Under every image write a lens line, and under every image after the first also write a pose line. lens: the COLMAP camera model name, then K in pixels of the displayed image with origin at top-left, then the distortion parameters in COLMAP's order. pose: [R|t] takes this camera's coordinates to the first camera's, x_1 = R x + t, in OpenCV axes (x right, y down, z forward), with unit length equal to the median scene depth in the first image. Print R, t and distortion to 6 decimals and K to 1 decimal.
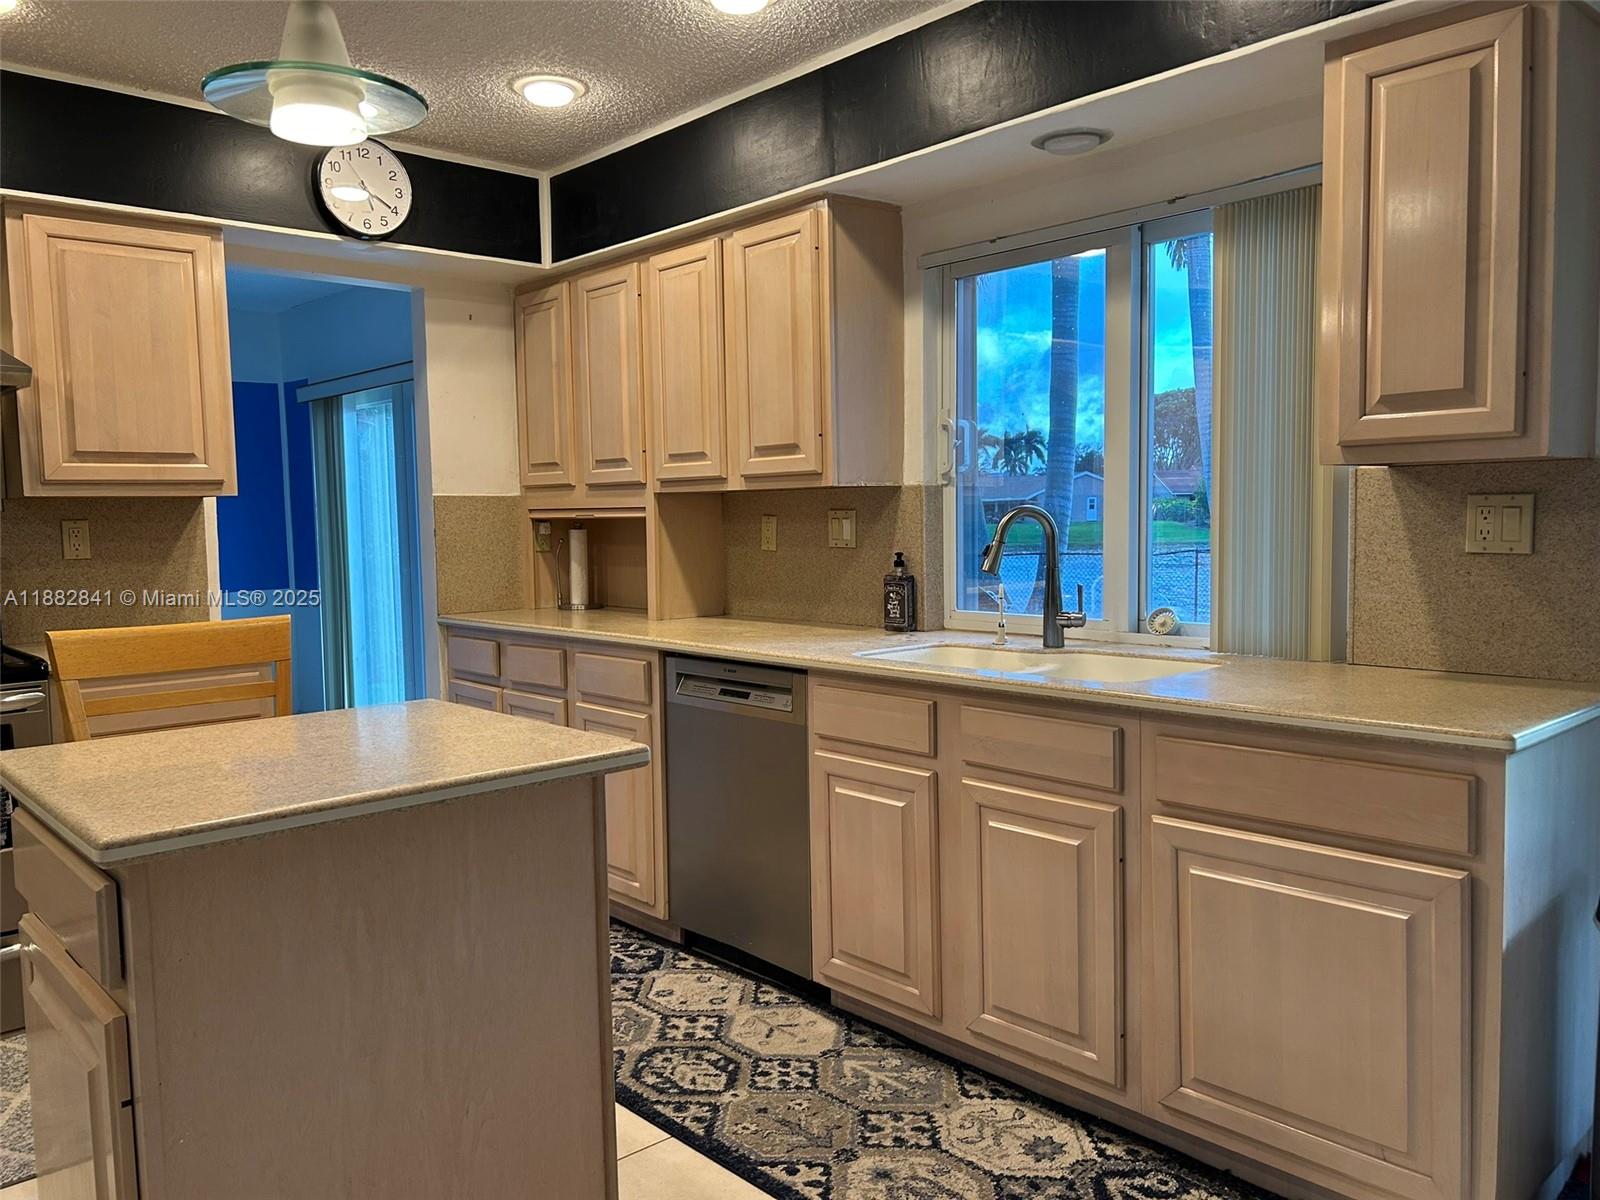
lens RADIAL K [[1202.1, 0, 806.0], [0, 1202.1, 599.6], [0, 0, 1]] dist [0.020372, -0.049607]
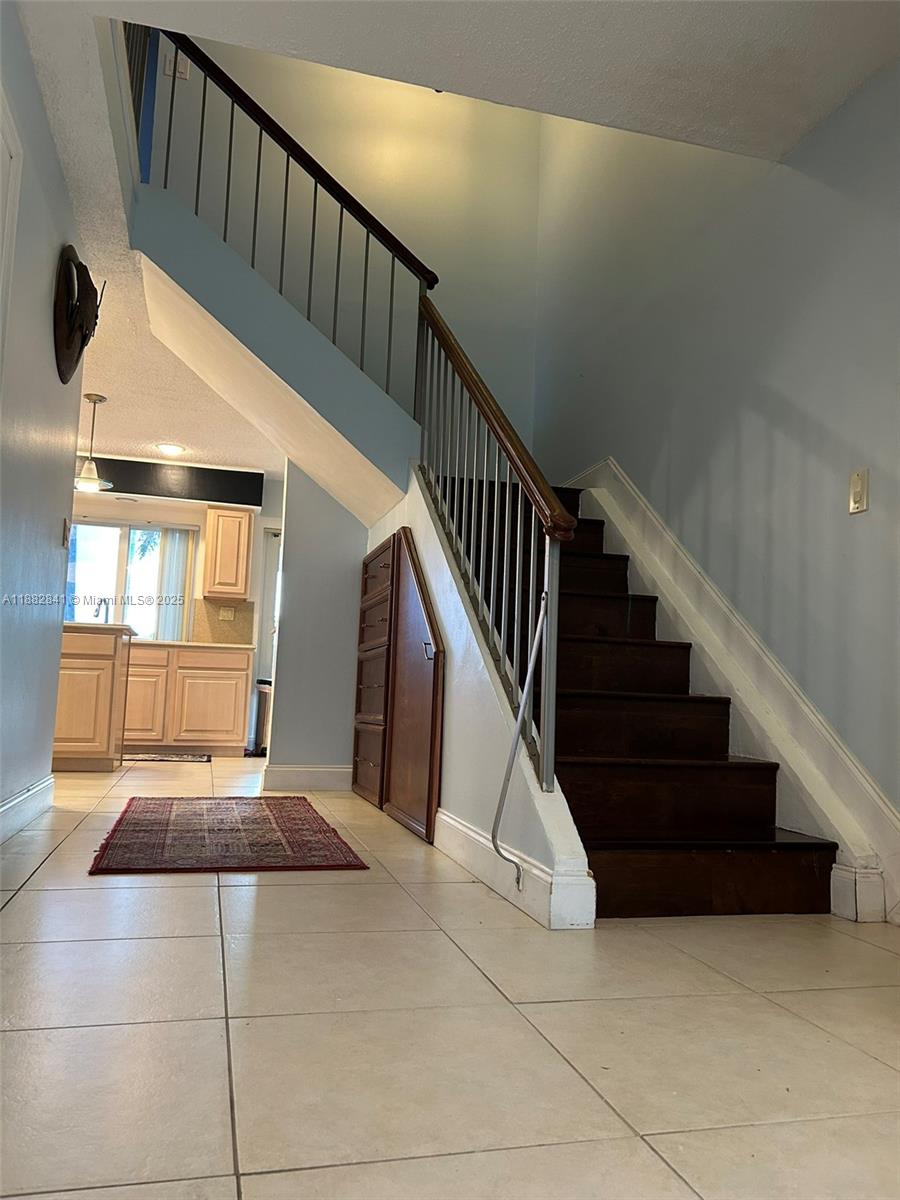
lens RADIAL K [[901.5, 0, 450.0], [0, 901.5, 598.8], [0, 0, 1]] dist [0.020372, -0.049607]
pose [[0.453589, 0.131113, 0.881514, -1.473376], [0.008582, 0.988431, -0.151431, 0.290642], [-0.891170, 0.076252, 0.447216, -0.916988]]
